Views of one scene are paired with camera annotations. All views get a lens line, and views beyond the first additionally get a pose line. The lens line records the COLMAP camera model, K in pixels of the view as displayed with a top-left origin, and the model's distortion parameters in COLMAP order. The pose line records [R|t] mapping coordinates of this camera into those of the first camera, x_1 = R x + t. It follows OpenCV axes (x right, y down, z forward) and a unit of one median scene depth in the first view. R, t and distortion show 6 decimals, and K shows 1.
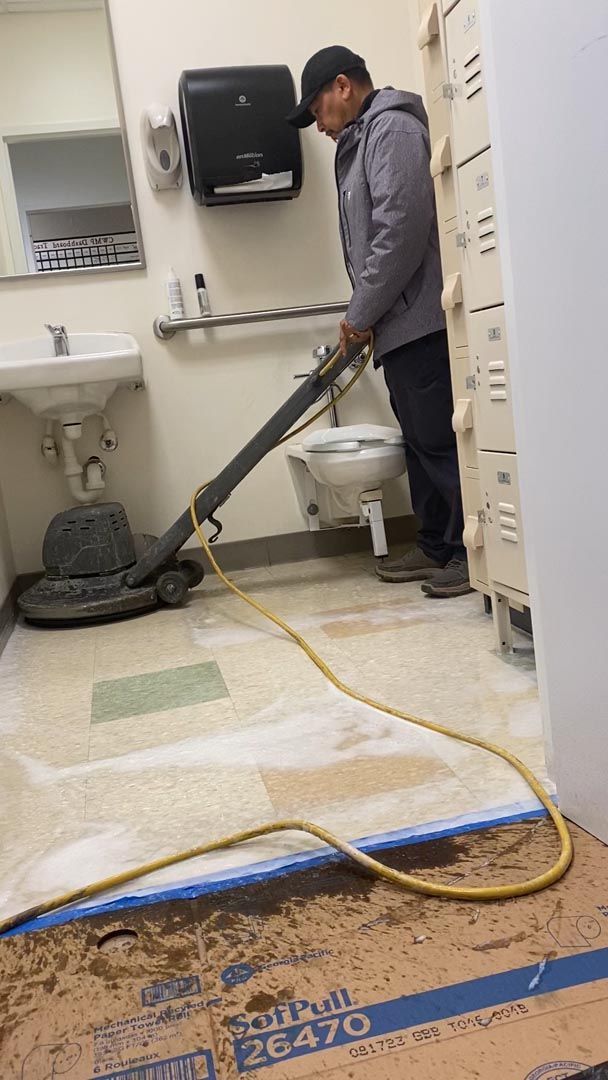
lens RADIAL K [[933.8, 0, 308.3], [0, 933.8, 547.1], [0, 0, 1]] dist [0.035853, -0.074768]
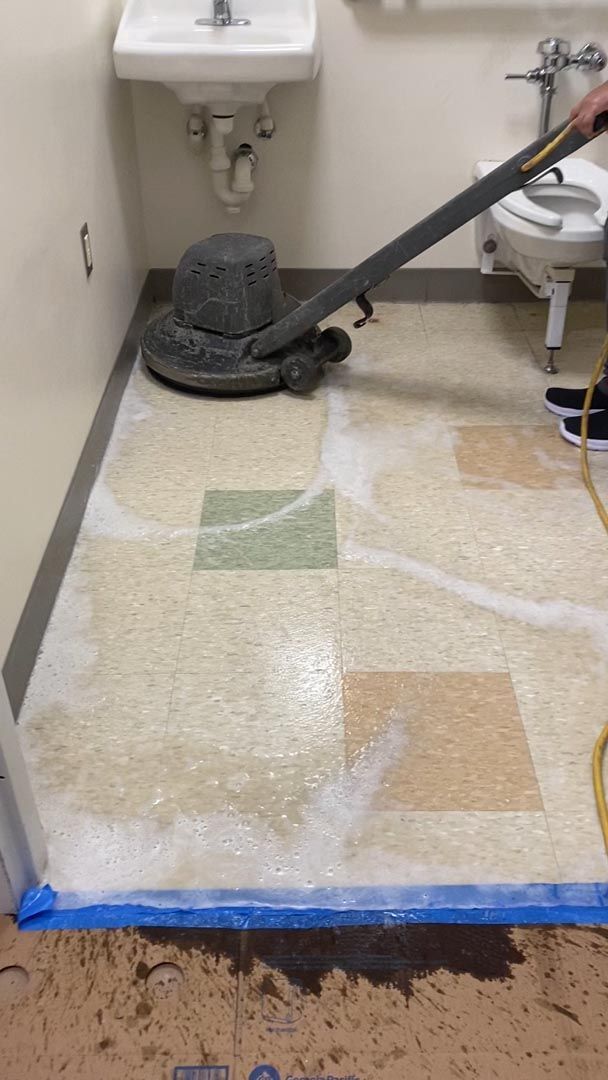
lens RADIAL K [[933.8, 0, 303.4], [0, 933.8, 536.5], [0, 0, 1]] dist [0.035853, -0.074768]
pose [[0.971553, 0.214816, -0.099695, -0.031478], [-0.146863, 0.876756, 0.457963, -0.298742], [0.185786, -0.430293, 0.883364, 0.183006]]
